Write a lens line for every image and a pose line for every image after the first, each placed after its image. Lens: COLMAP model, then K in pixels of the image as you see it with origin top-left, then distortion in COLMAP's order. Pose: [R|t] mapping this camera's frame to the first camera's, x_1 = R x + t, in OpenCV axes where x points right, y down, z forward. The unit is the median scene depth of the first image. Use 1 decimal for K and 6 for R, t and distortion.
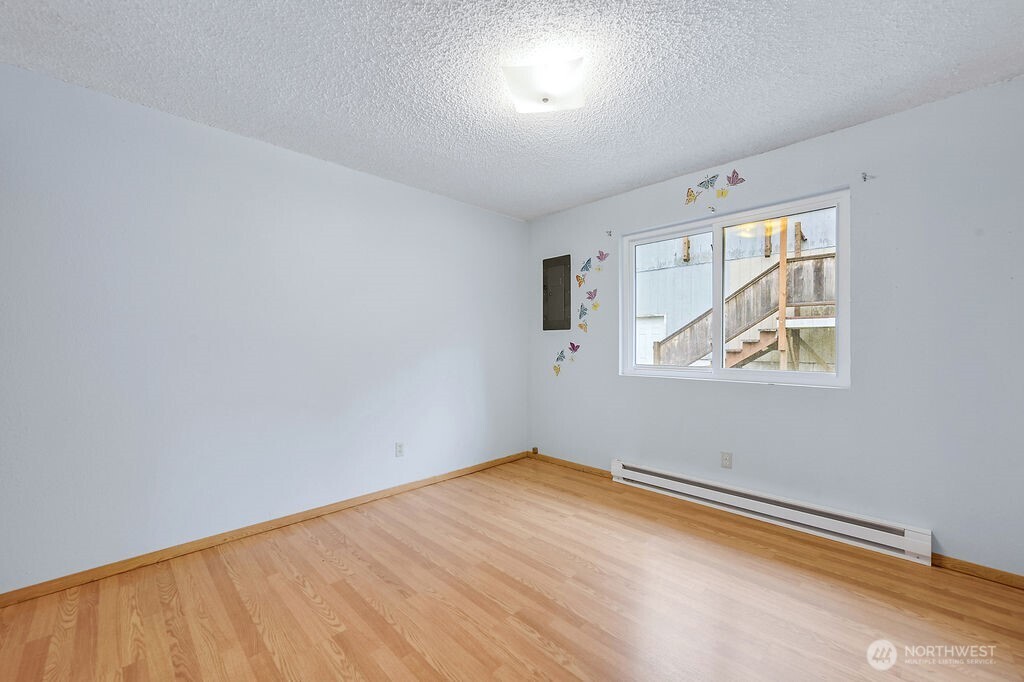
lens RADIAL K [[406.1, 0, 514.3], [0, 406.1, 342.2], [0, 0, 1]] dist [-0.000862, 0.000098]
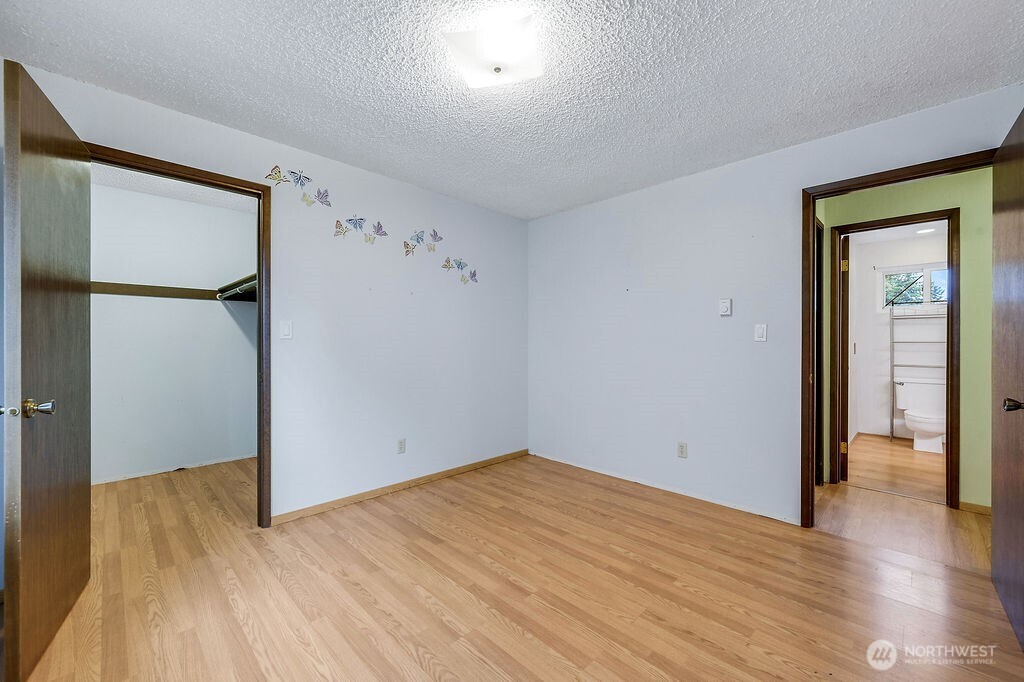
lens RADIAL K [[406.1, 0, 514.3], [0, 406.1, 342.2], [0, 0, 1]] dist [-0.000862, 0.000098]
pose [[-1.000000, -0.000505, 0.000826, 0.042014], [-0.000508, 0.999994, -0.003427, 0.012960], [-0.000824, -0.003427, -0.999994, 2.024911]]
